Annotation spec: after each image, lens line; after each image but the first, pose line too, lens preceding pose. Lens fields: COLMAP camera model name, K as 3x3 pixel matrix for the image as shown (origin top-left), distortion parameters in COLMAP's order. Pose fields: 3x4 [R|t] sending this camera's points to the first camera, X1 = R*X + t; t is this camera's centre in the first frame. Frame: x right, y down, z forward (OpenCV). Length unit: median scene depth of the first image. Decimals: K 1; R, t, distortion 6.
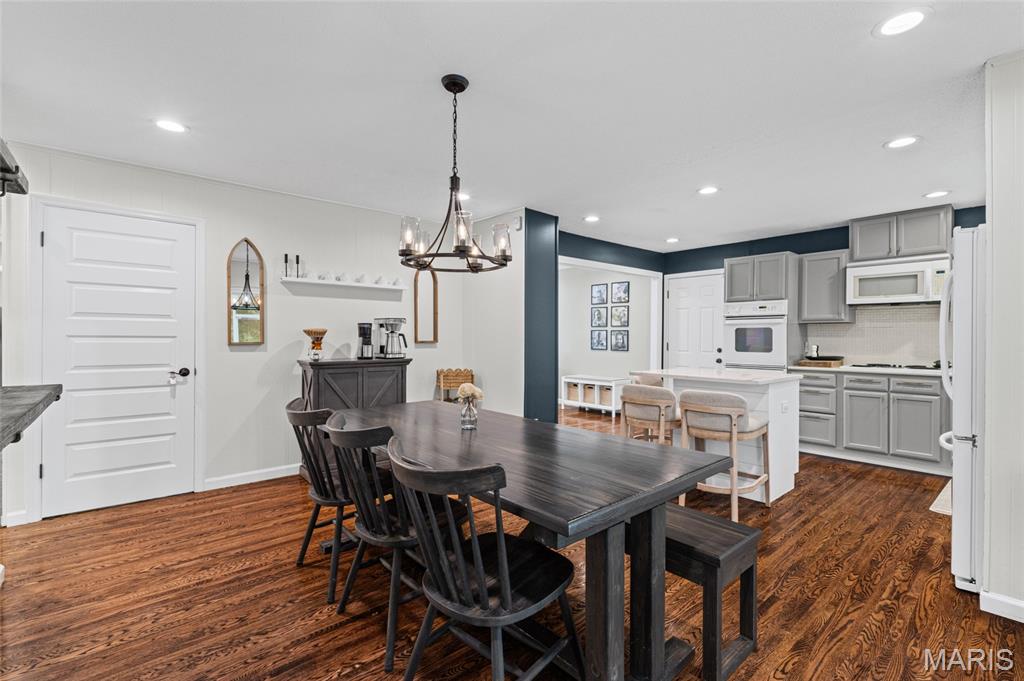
lens RADIAL K [[457.6, 0, 511.7], [0, 457.6, 338.8], [0, 0, 1]] dist [-0.001986, 0.000996]
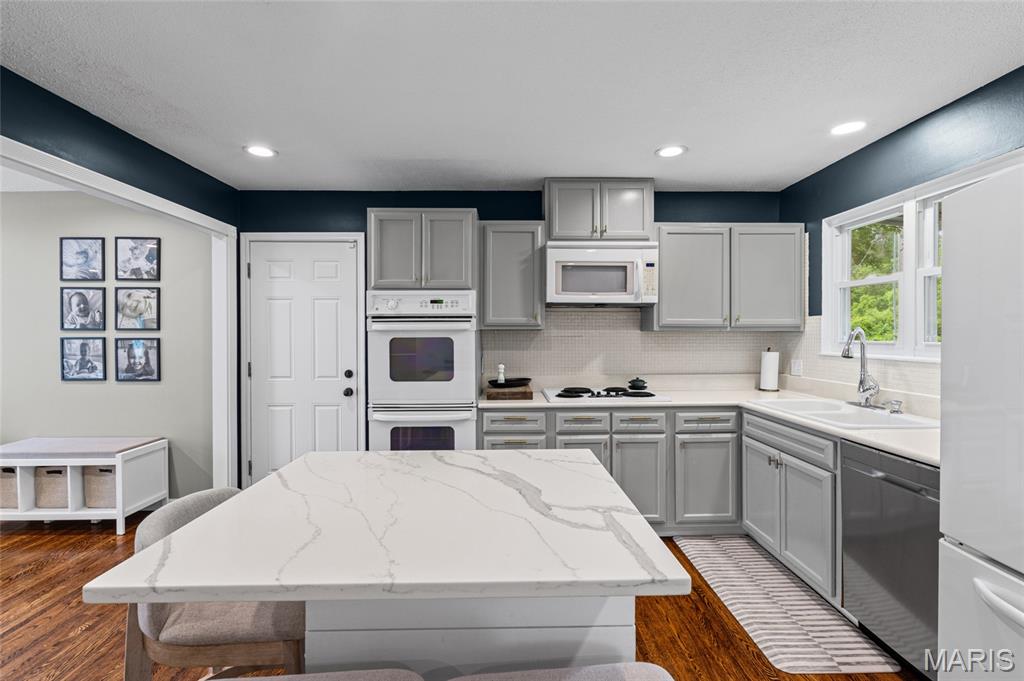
lens RADIAL K [[457.6, 0, 511.5], [0, 457.6, 338.7], [0, 0, 1]] dist [-0.001986, 0.000996]
pose [[0.642692, -0.014123, 0.765994, 0.164083], [0.009086, 0.999900, 0.010813, -0.026819], [-0.766071, 0.000011, 0.642756, 0.535117]]
